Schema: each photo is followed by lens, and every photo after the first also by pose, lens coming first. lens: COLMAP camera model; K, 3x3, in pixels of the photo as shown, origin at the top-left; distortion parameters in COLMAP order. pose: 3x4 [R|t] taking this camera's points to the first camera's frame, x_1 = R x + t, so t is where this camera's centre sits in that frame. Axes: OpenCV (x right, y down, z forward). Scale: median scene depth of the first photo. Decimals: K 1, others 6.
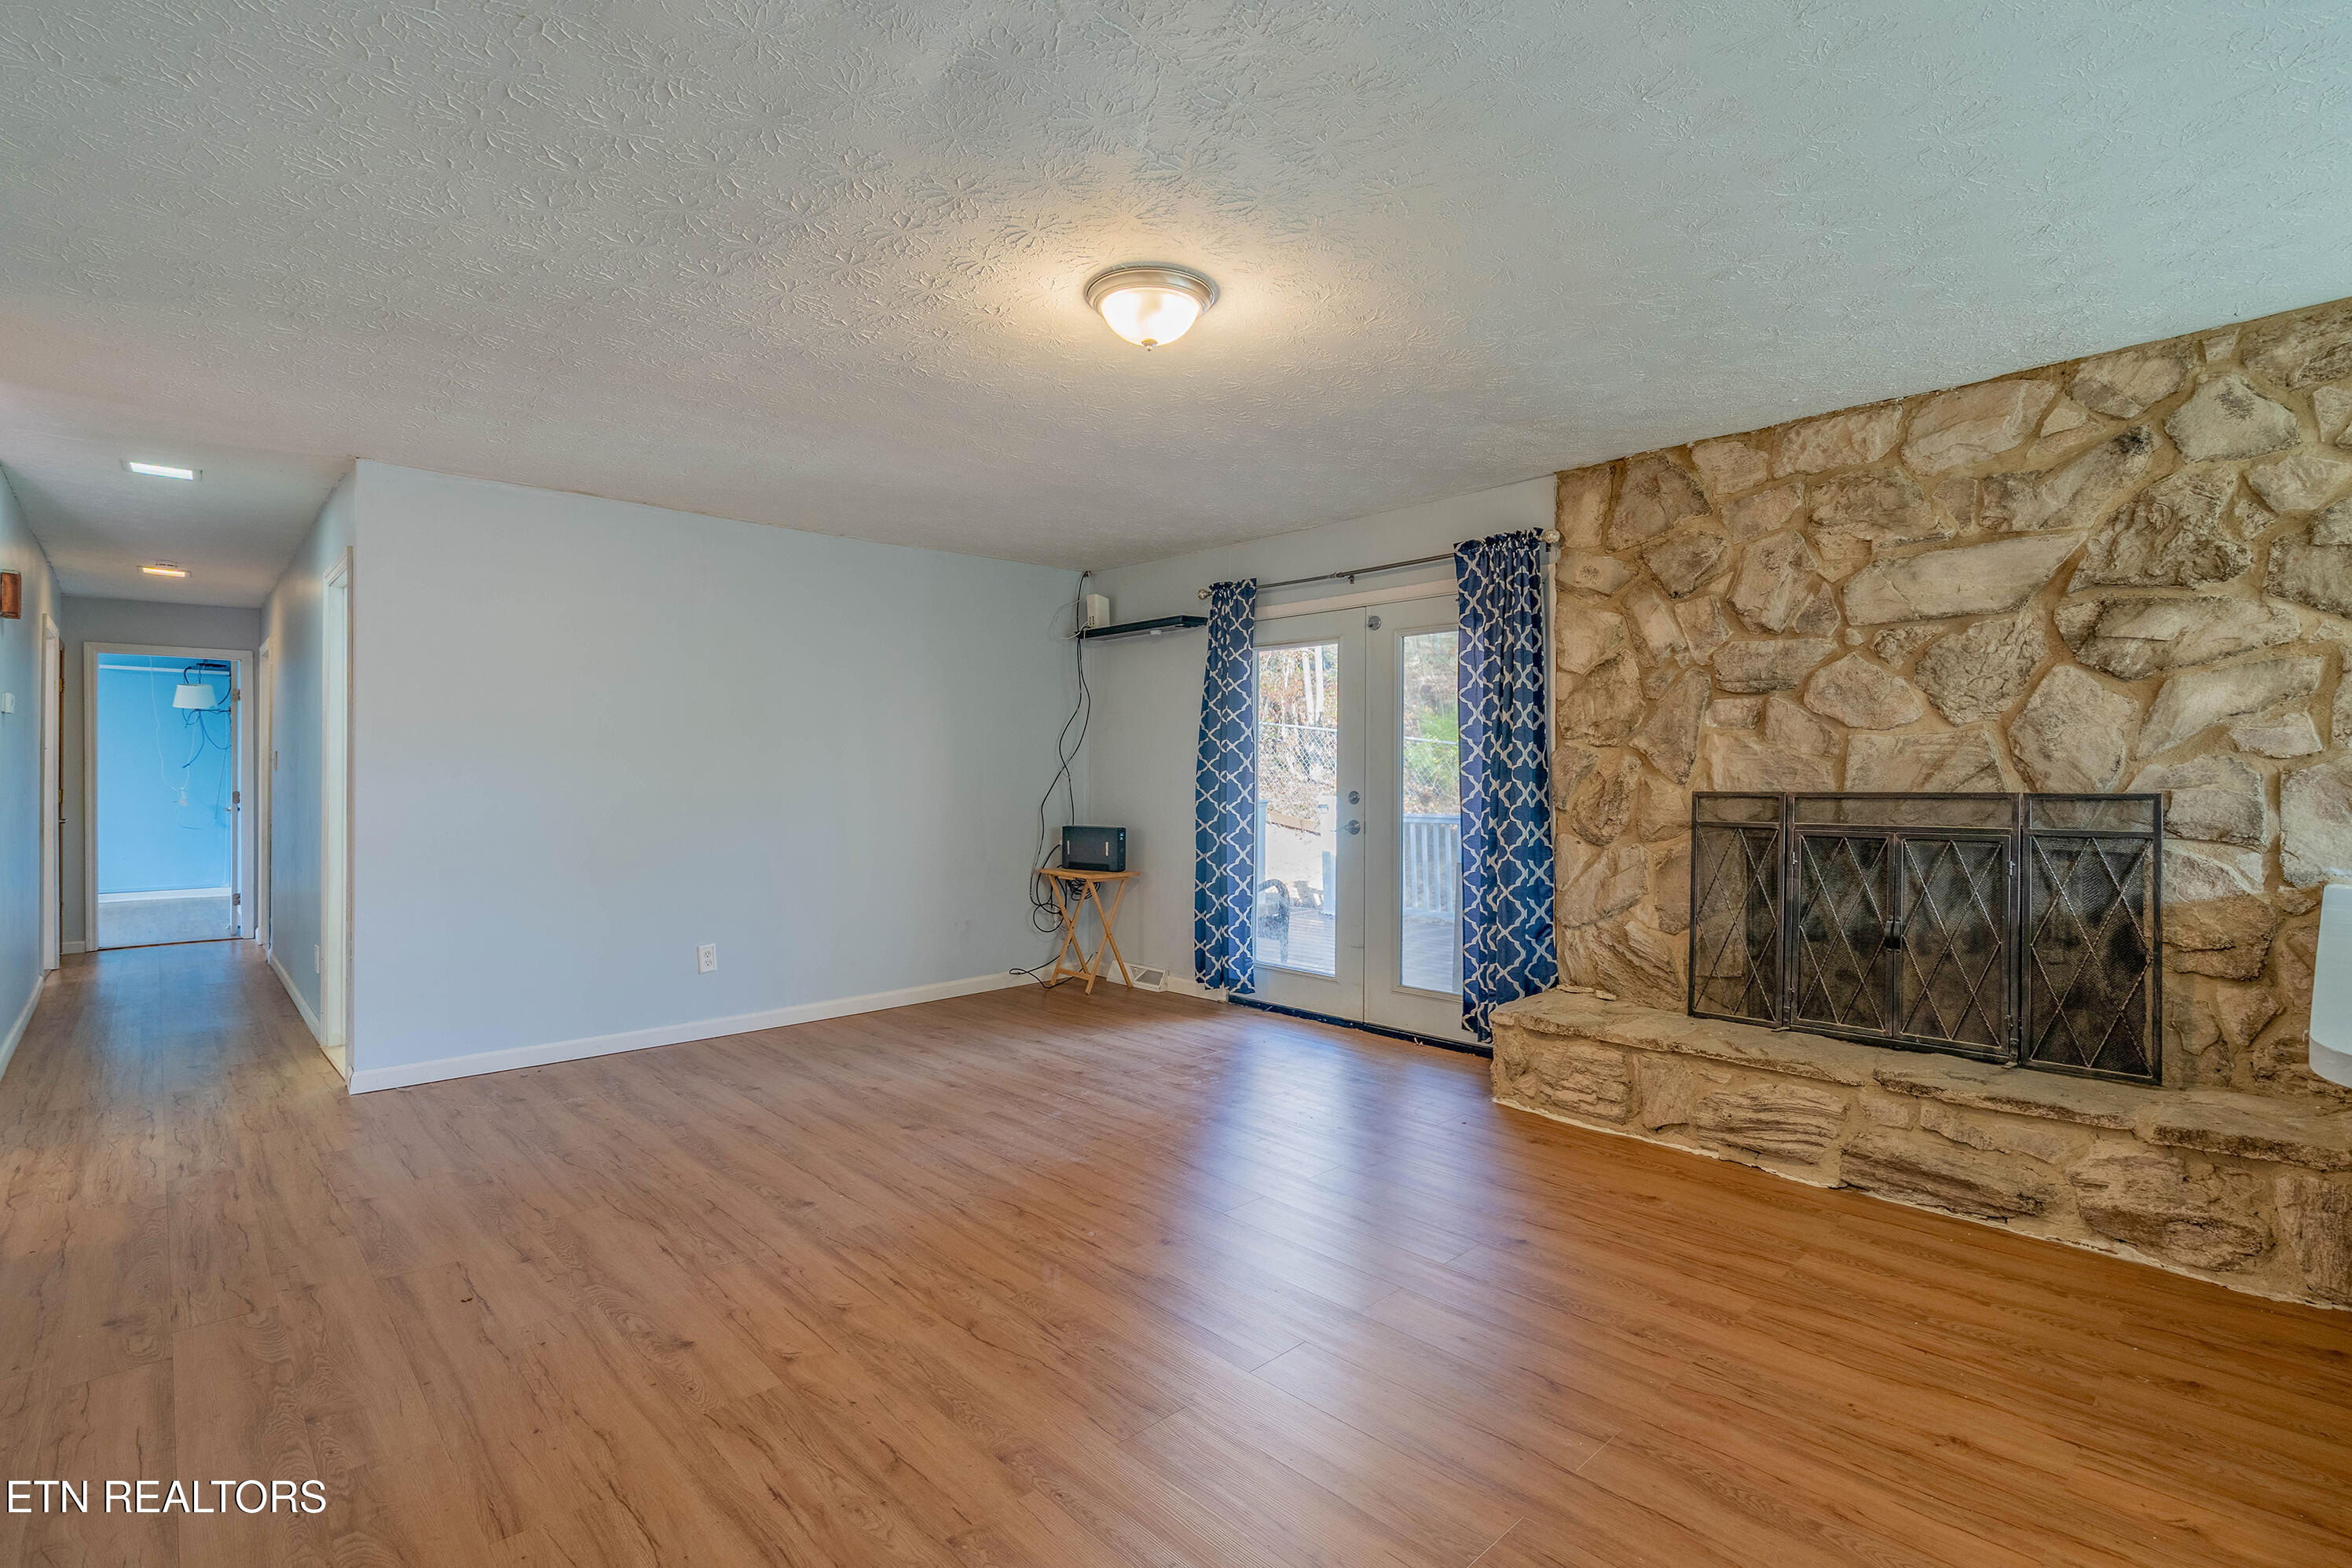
lens RADIAL K [[1070.9, 0, 1174.6], [0, 1070.9, 772.7], [0, 0, 1]] dist [-0.003232, 0.000202]
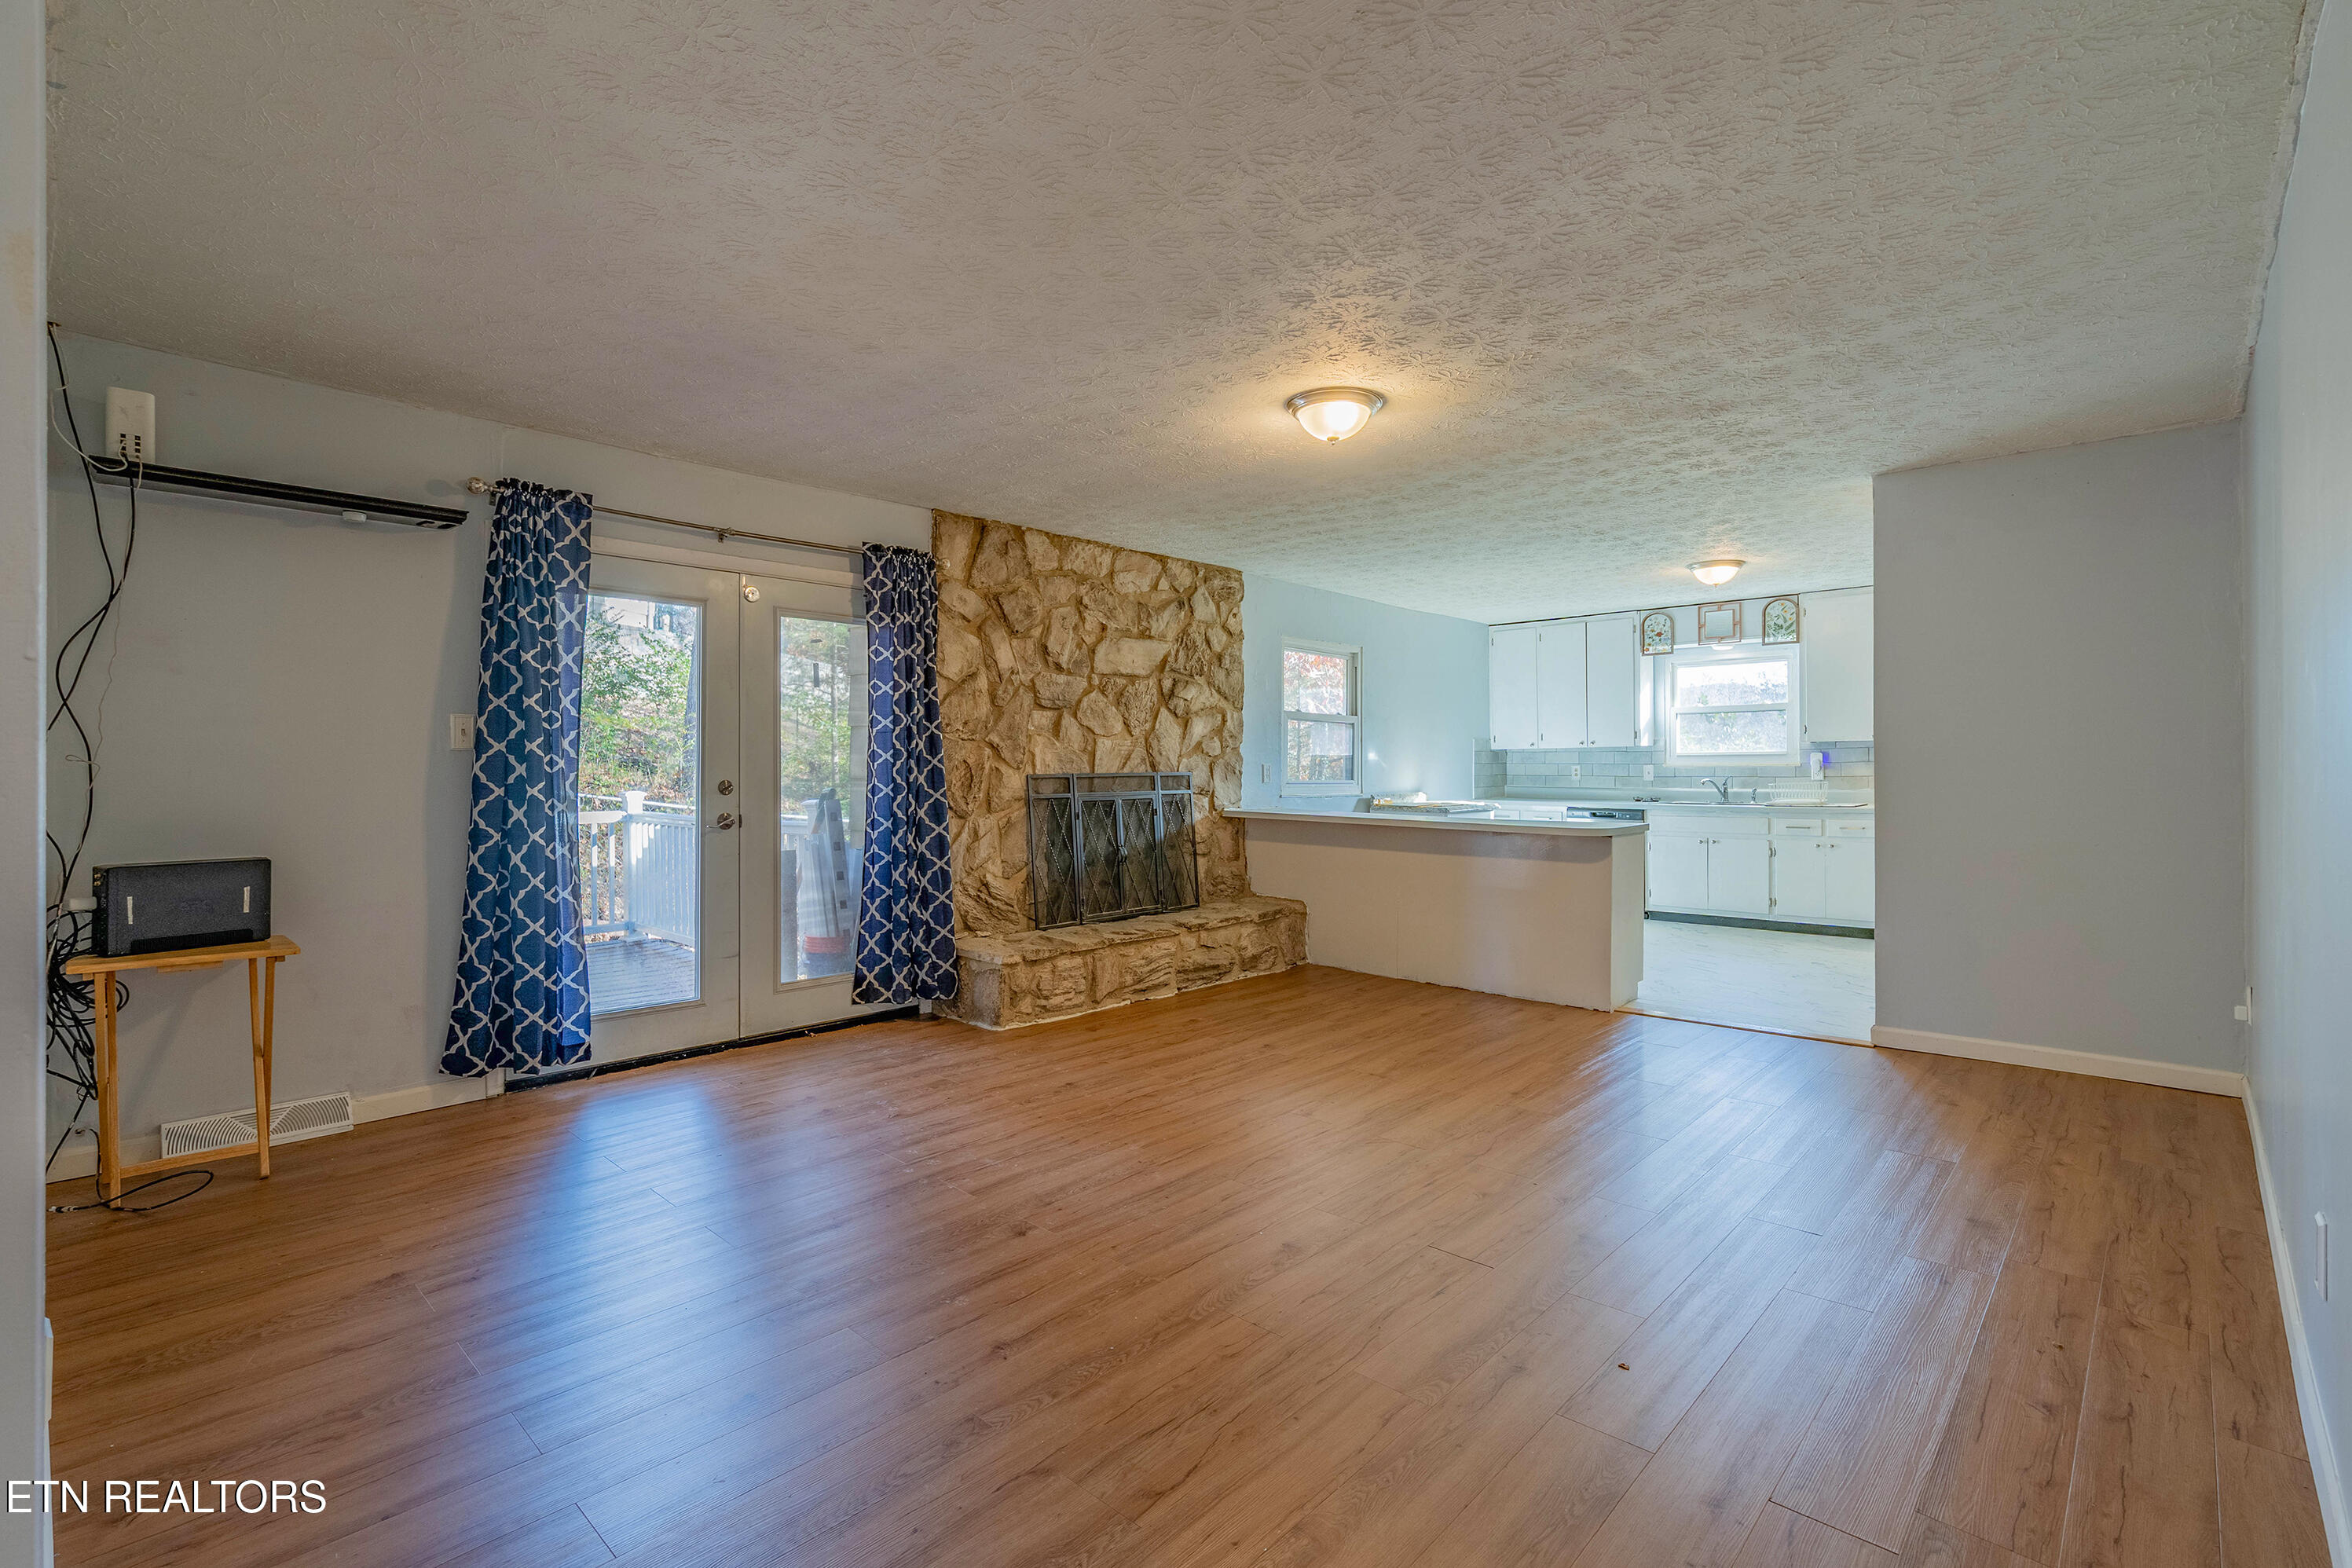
lens RADIAL K [[1070.9, 0, 1174.6], [0, 1070.9, 772.7], [0, 0, 1]] dist [-0.003232, 0.000202]
pose [[-0.048767, -0.008370, 0.998775, -0.969871], [-0.005943, 0.999950, 0.008090, 0.002456], [-0.998793, -0.005541, -0.048814, 0.901672]]
